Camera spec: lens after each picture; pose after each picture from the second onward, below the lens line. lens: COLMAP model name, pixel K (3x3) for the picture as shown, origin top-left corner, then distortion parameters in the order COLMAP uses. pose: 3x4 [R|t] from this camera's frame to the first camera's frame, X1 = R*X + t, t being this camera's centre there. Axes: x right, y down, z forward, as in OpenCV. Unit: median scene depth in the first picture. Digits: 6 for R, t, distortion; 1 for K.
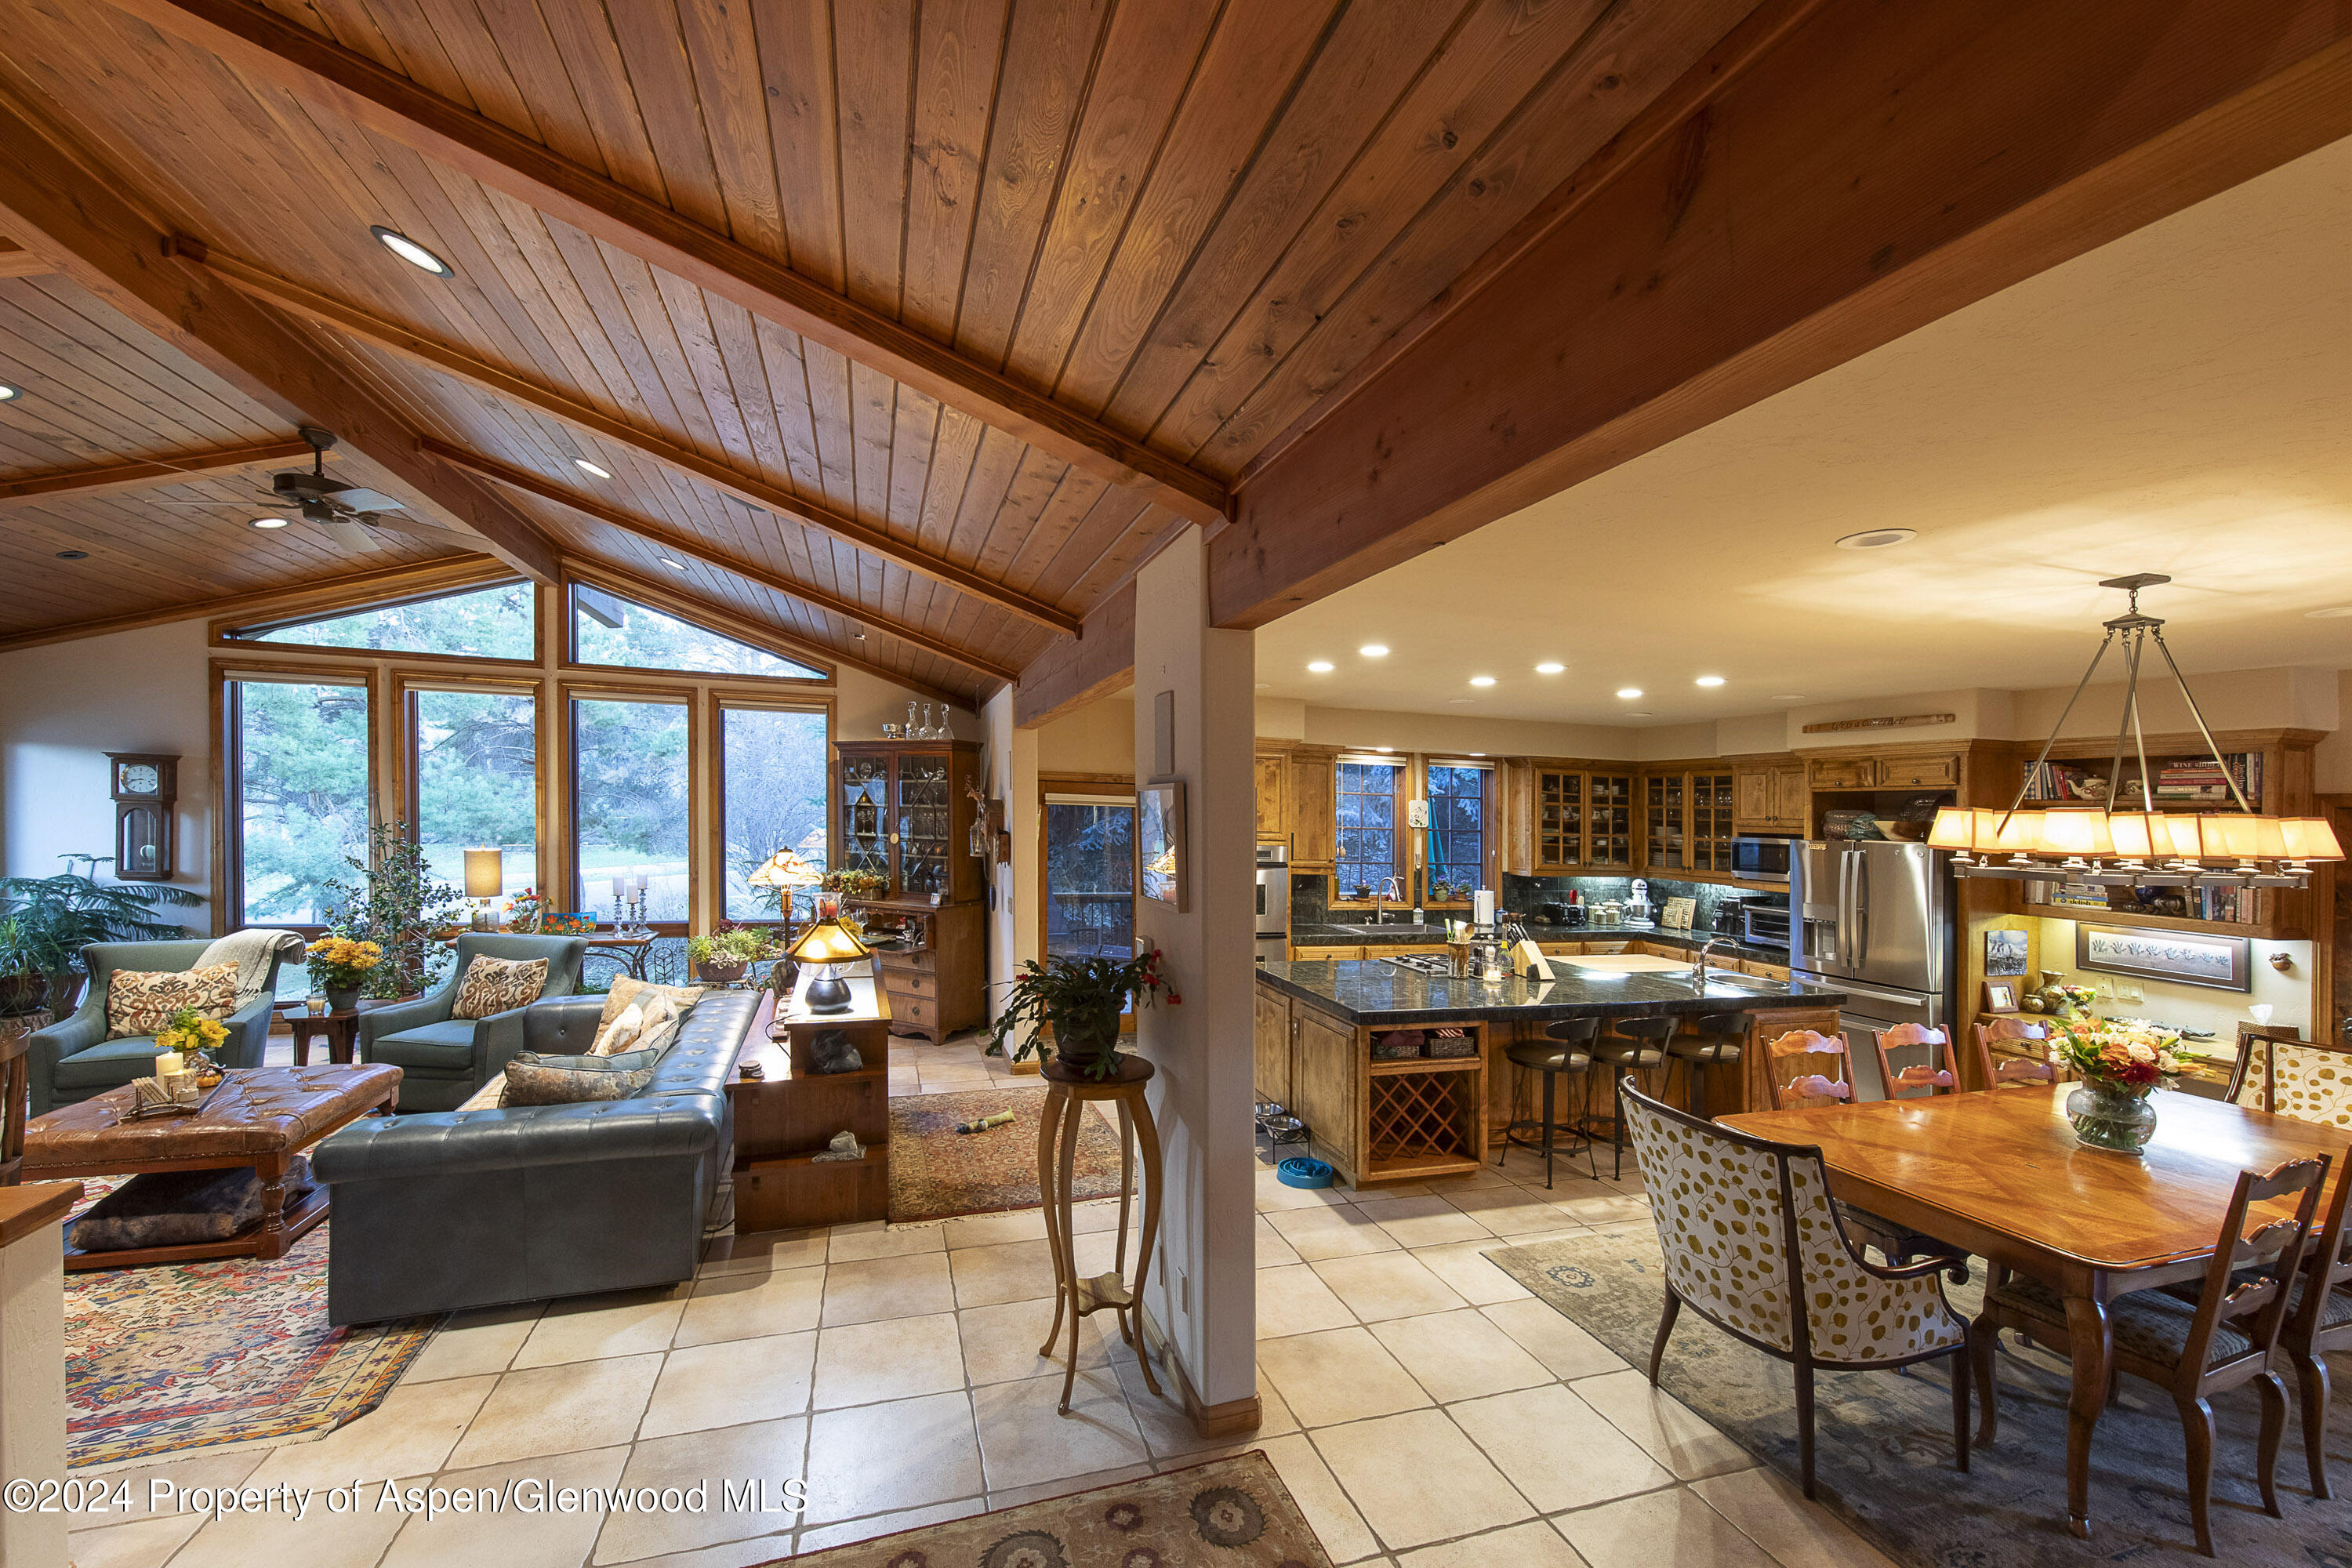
lens RADIAL K [[845.6, 0, 1148.2], [0, 845.6, 777.0], [0, 0, 1]] dist [0.000557, -0.000005]
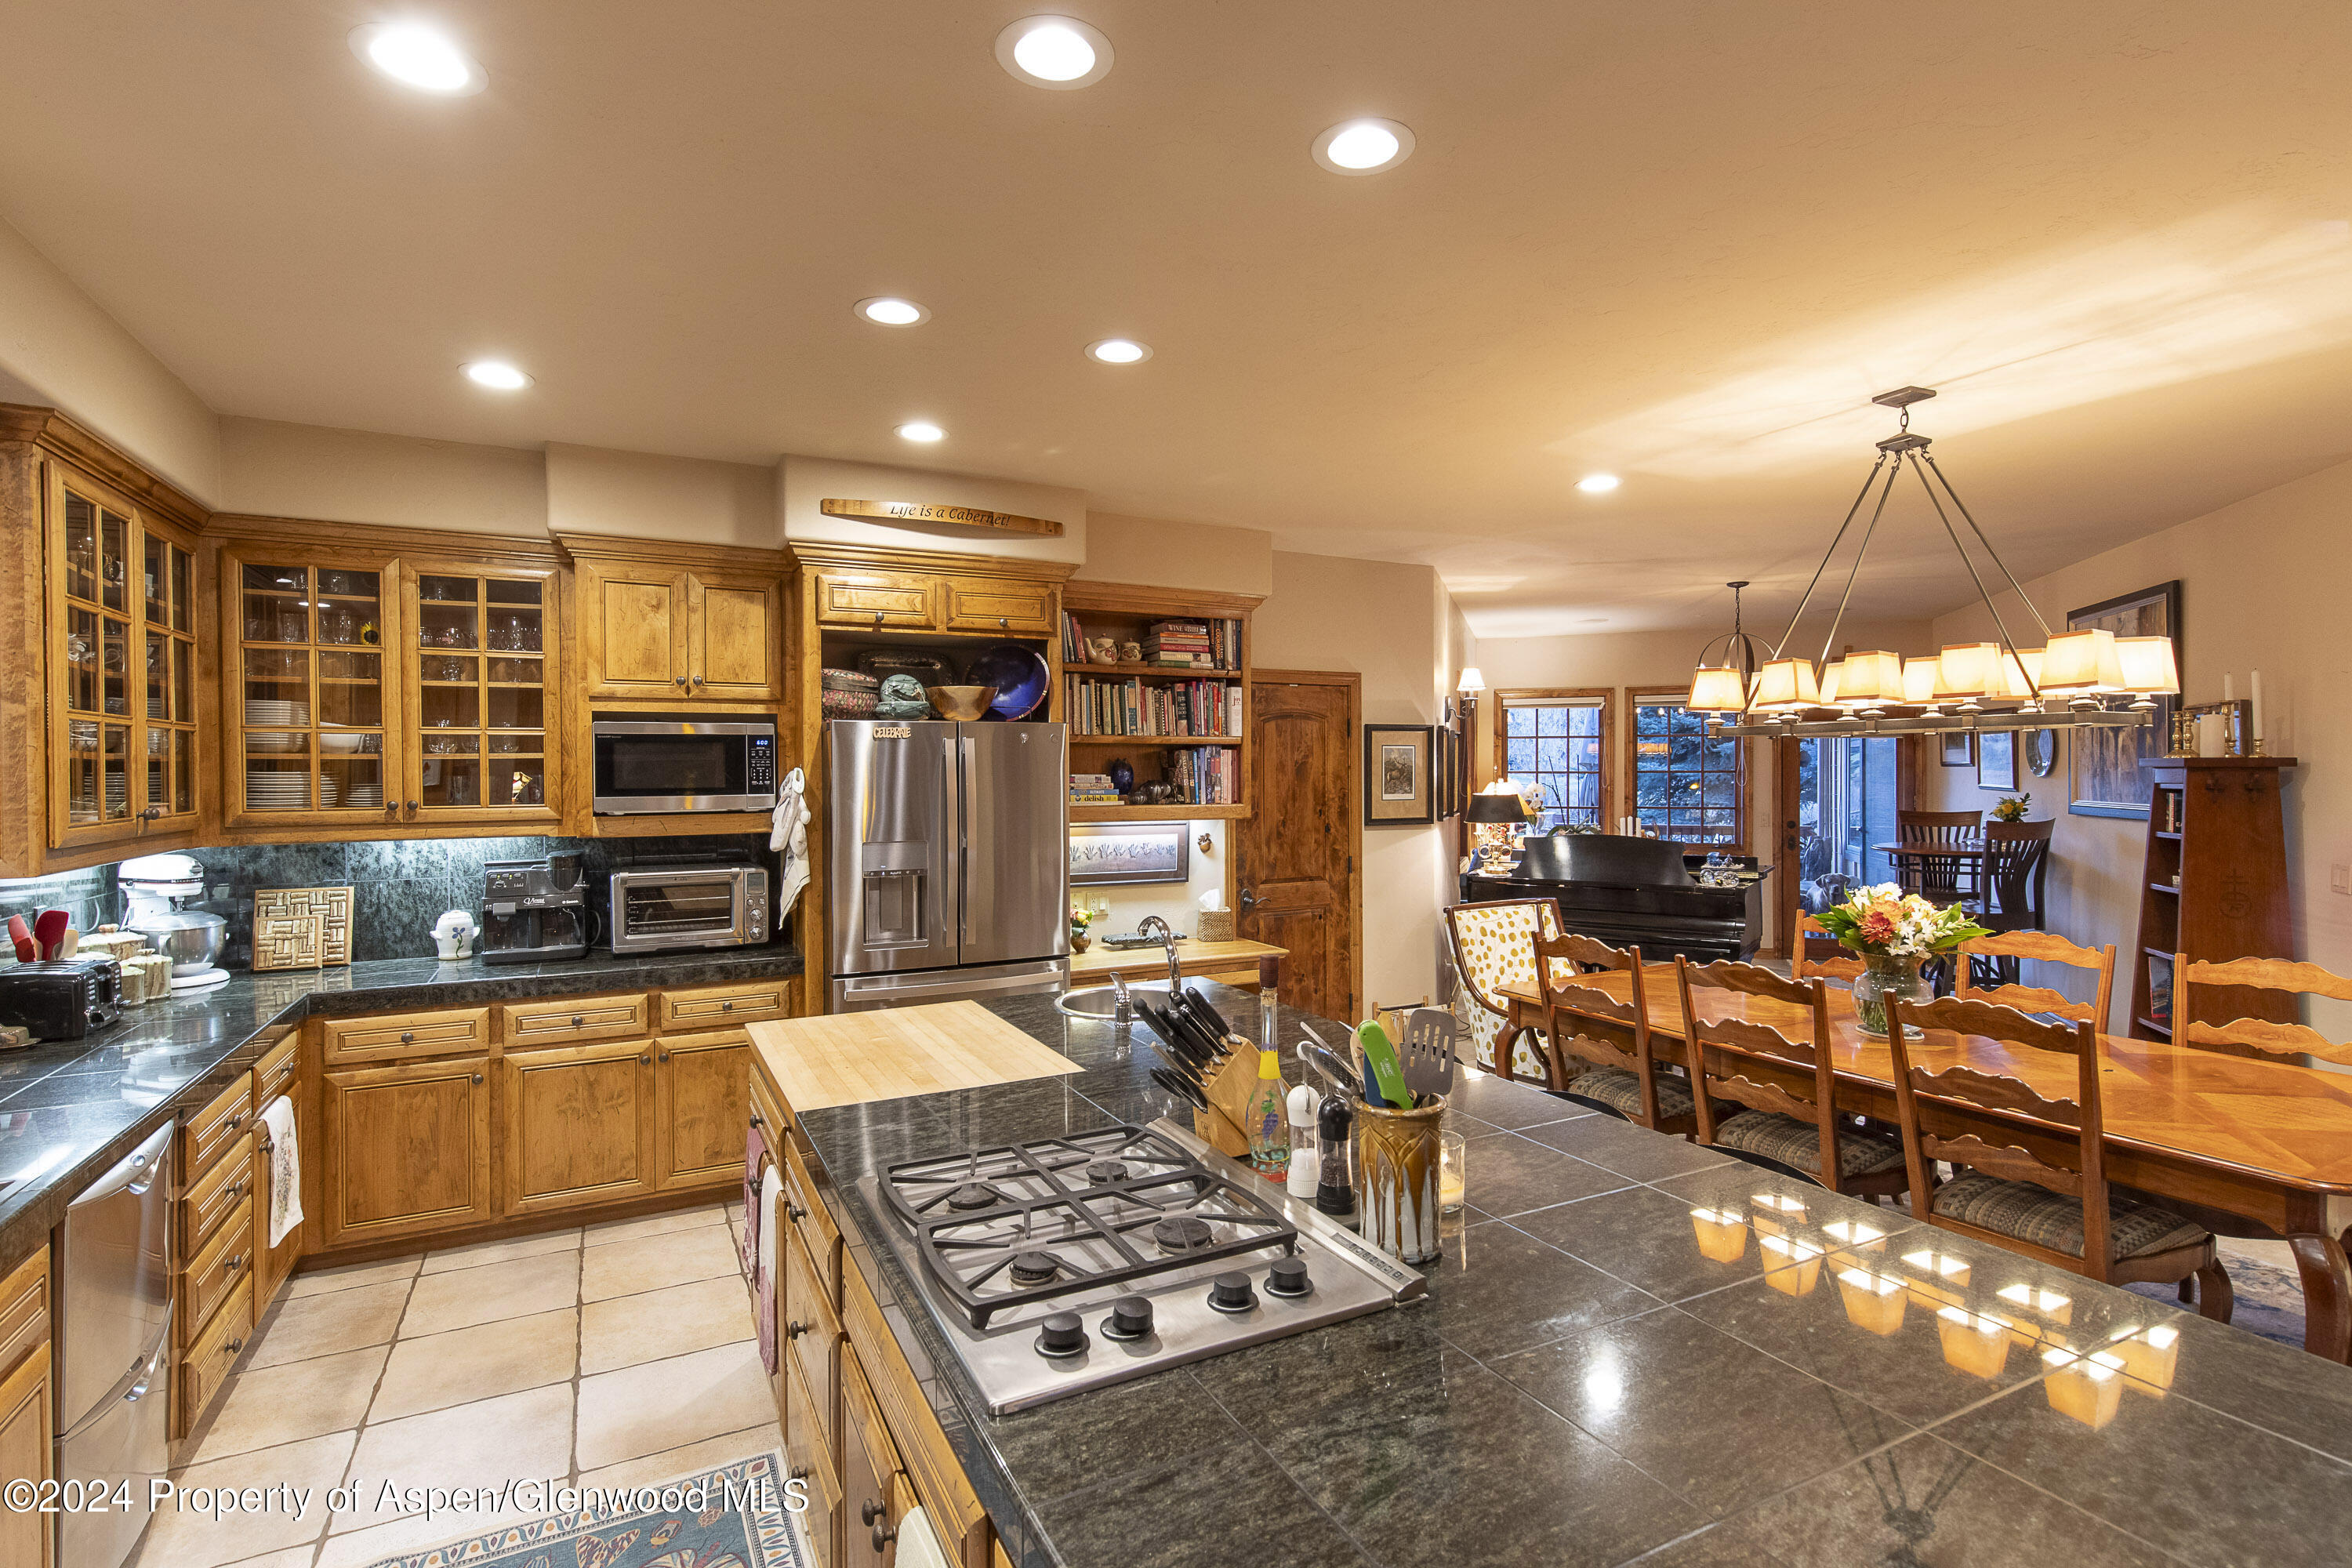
lens RADIAL K [[1164.0, 0, 1185.6], [0, 1164.0, 773.2], [0, 0, 1]] dist [-0.001747, -0.000168]
pose [[-0.213063, -0.029438, 0.976595, 0.035773], [-0.042154, 0.998892, 0.020913, 0.069310], [-0.976129, -0.036712, -0.214068, 0.799194]]
